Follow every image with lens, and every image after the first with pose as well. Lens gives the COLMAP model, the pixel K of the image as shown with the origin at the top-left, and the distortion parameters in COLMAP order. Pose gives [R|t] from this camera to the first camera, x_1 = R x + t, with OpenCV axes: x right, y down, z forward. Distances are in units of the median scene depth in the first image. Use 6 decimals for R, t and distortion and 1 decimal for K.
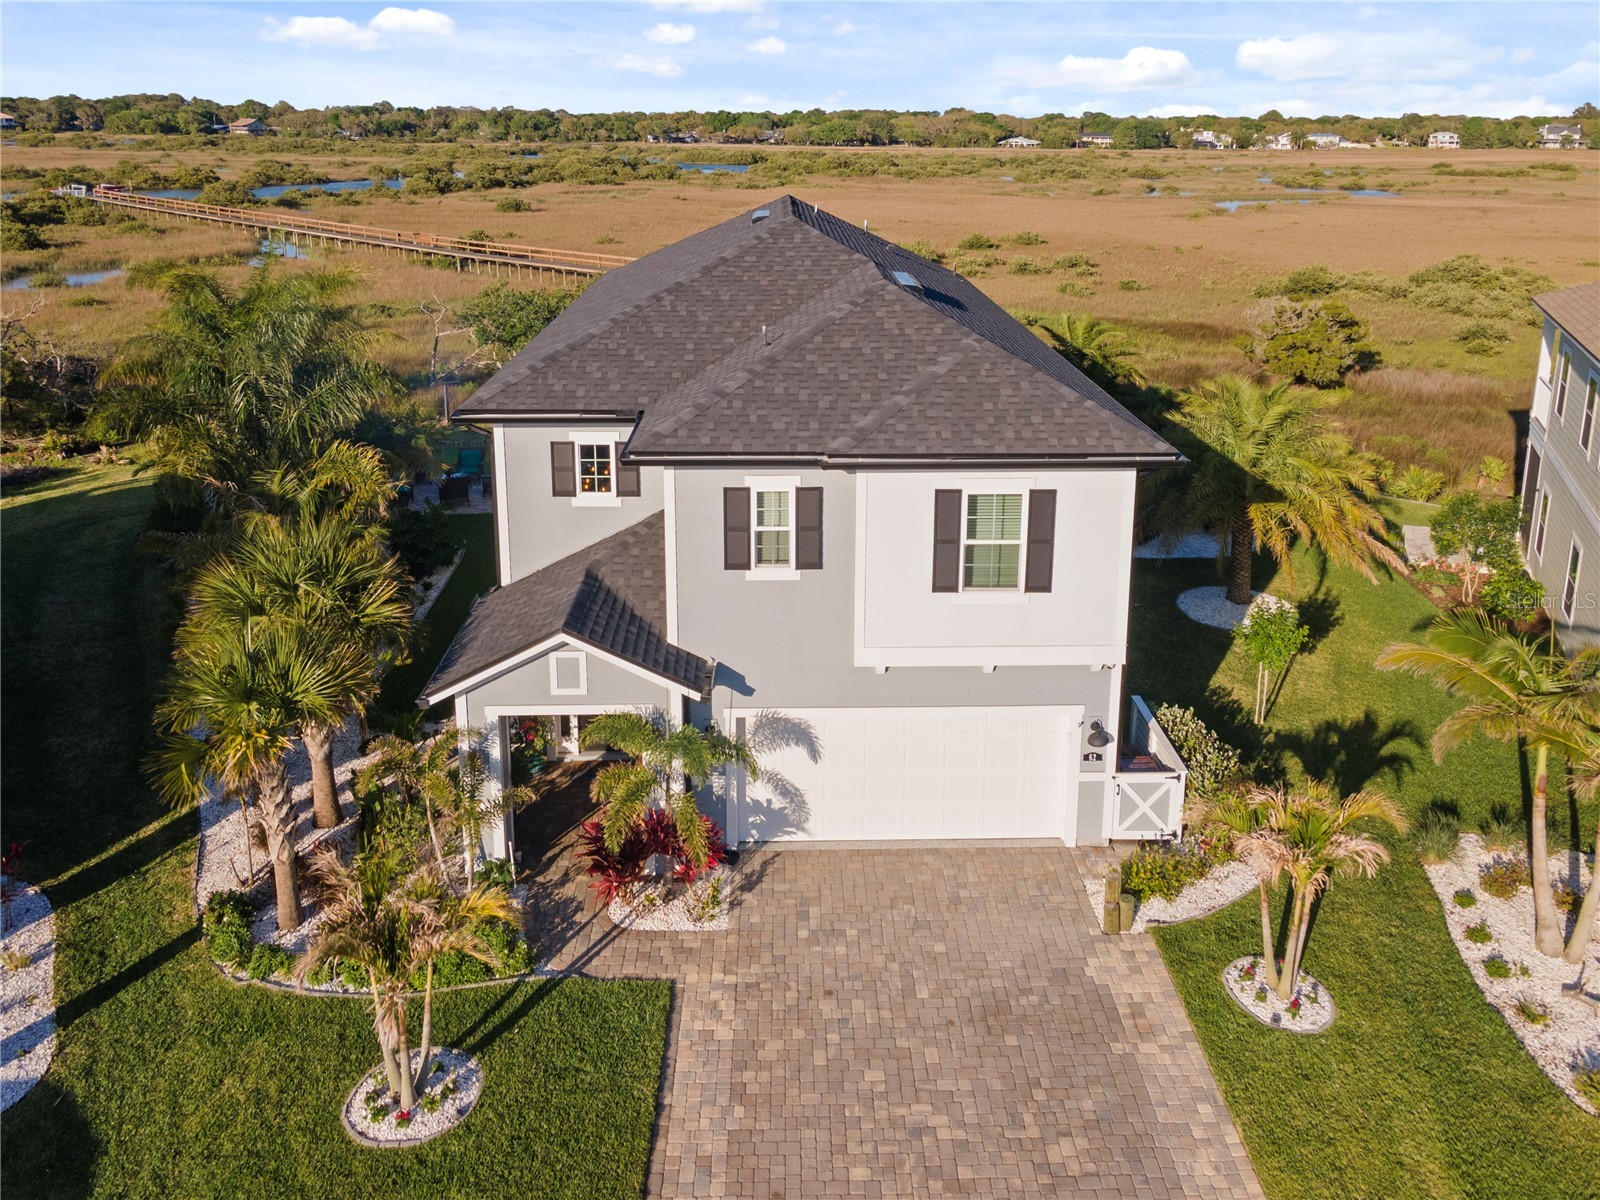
lens RADIAL K [[1293.4, 0, 806.5], [0, 1293.4, 595.2], [0, 0, 1]] dist [0.000648, 0.073789]
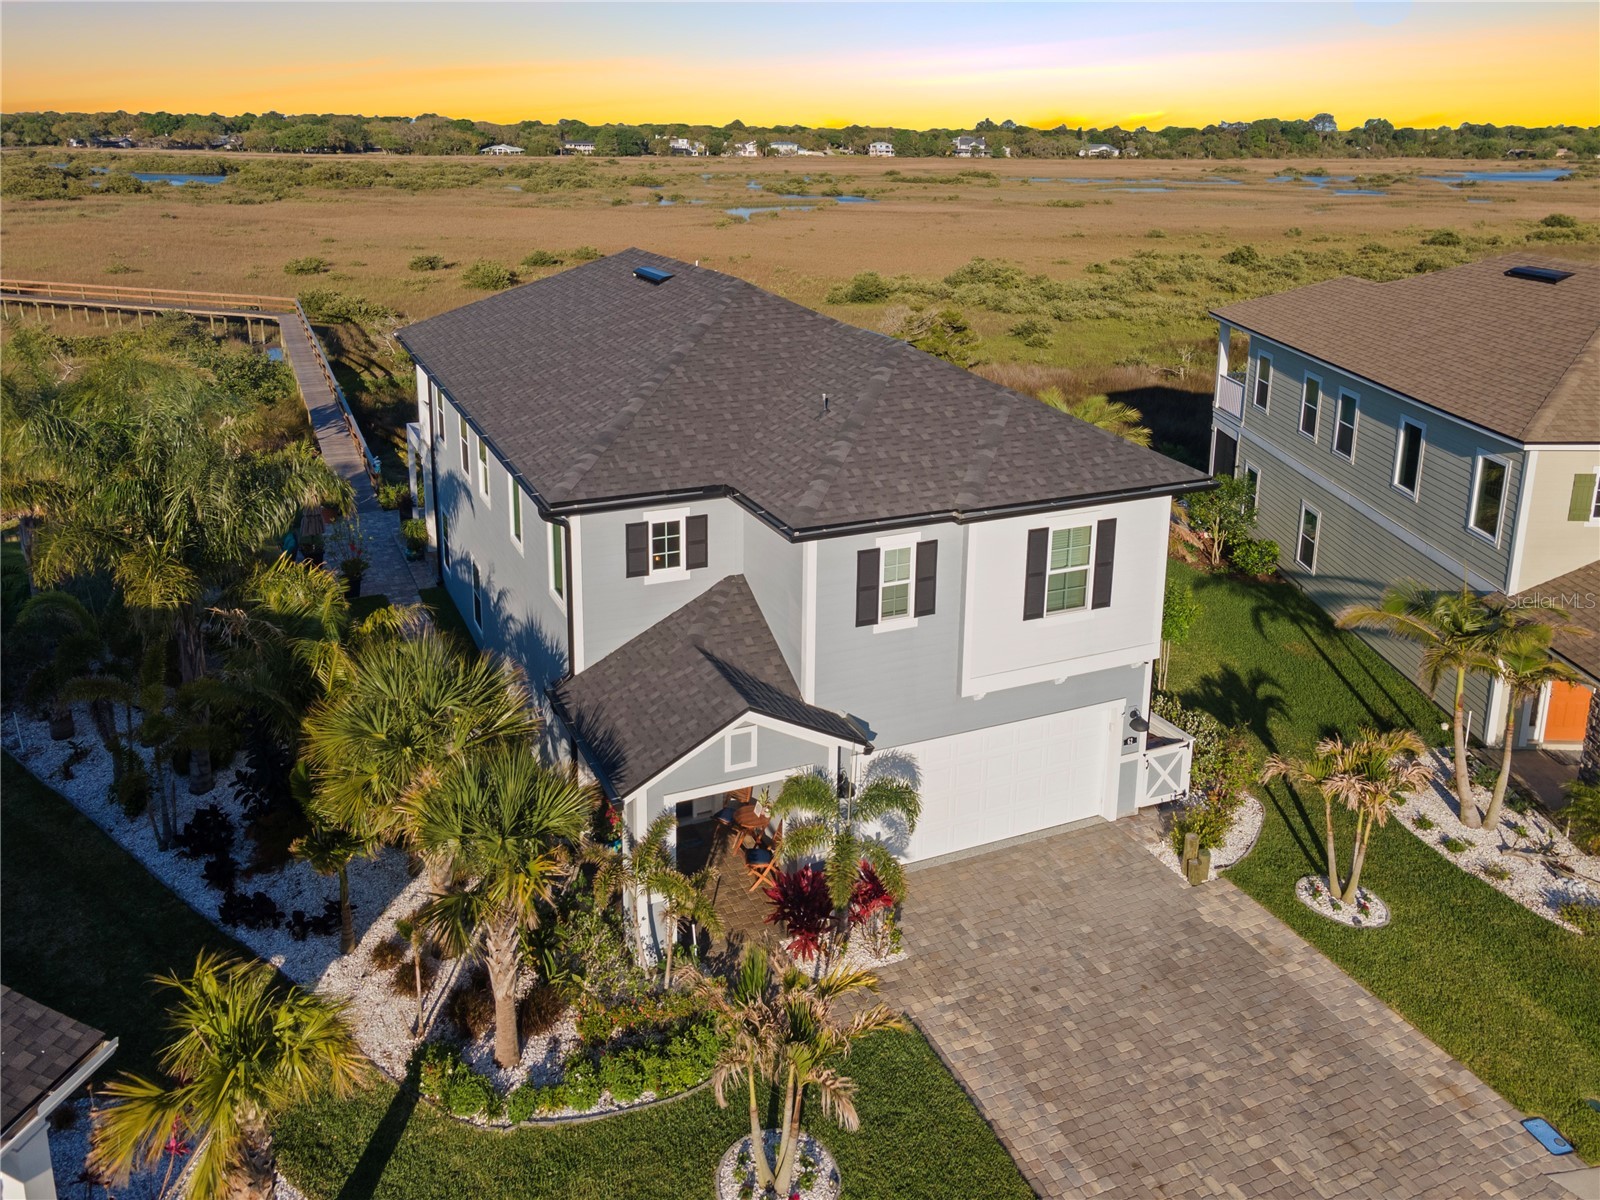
lens RADIAL K [[1293.4, 0, 806.5], [0, 1293.4, 595.2], [0, 0, 1]] dist [0.000648, 0.073789]
pose [[0.919440, -0.133211, 0.369979, -0.442164], [0.133495, 0.990735, 0.024962, -0.069856], [-0.369876, 0.026439, 0.928705, 0.021350]]
